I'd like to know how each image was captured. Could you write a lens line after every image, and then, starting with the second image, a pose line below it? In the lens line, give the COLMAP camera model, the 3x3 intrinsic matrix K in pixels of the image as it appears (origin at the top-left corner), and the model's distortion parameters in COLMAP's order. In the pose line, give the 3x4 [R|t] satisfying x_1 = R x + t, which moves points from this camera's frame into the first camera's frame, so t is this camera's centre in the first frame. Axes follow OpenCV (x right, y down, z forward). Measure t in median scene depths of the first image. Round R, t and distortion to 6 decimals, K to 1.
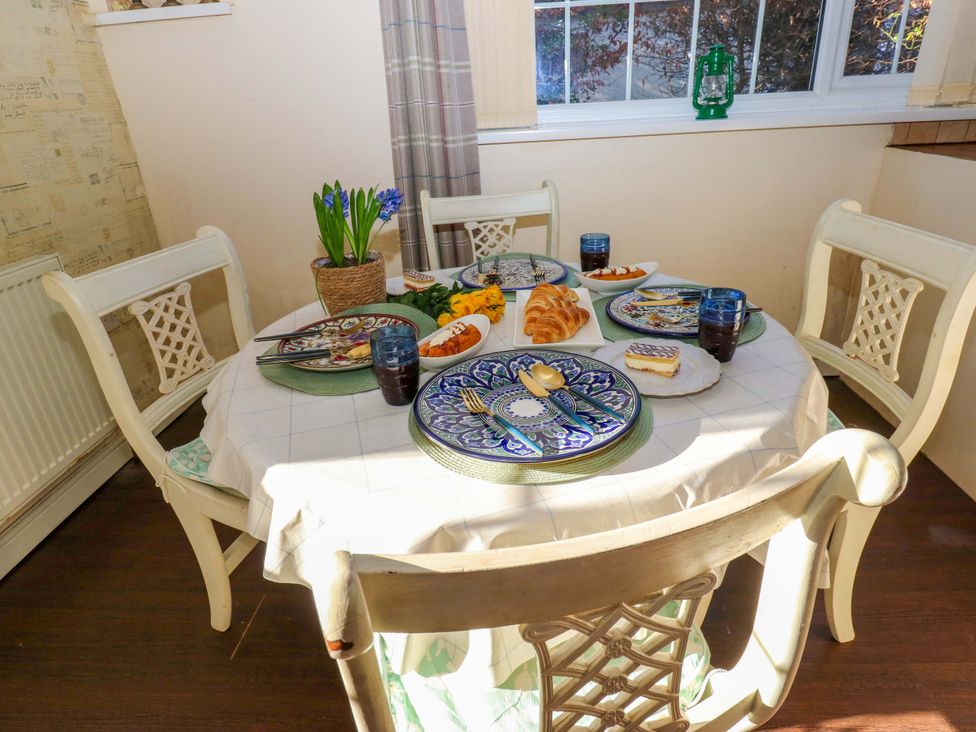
lens RADIAL K [[566.8, 0, 491.1], [0, 566.8, 362.2], [0, 0, 1]] dist [-0.005958, -0.005601]
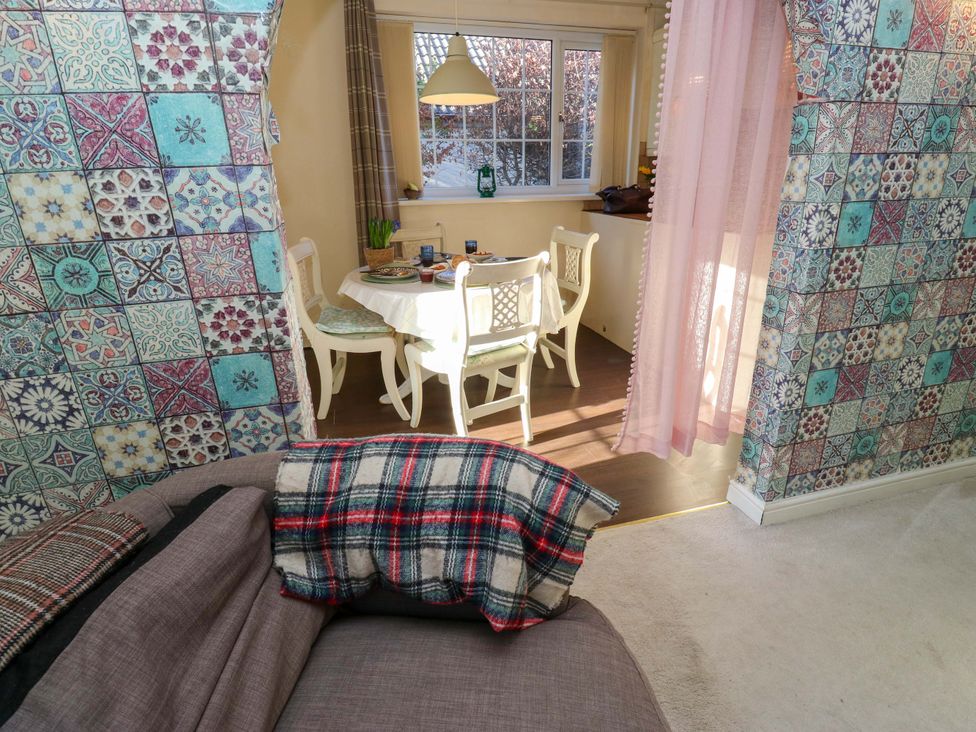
lens RADIAL K [[511.0, 0, 491.7], [0, 511.0, 366.4], [0, 0, 1]] dist [-0.001404, -0.011648]
pose [[0.944182, -0.077383, 0.320207, -0.521754], [0.103861, 0.992371, -0.066427, 0.514649], [-0.312624, 0.095976, 0.945016, -1.167181]]
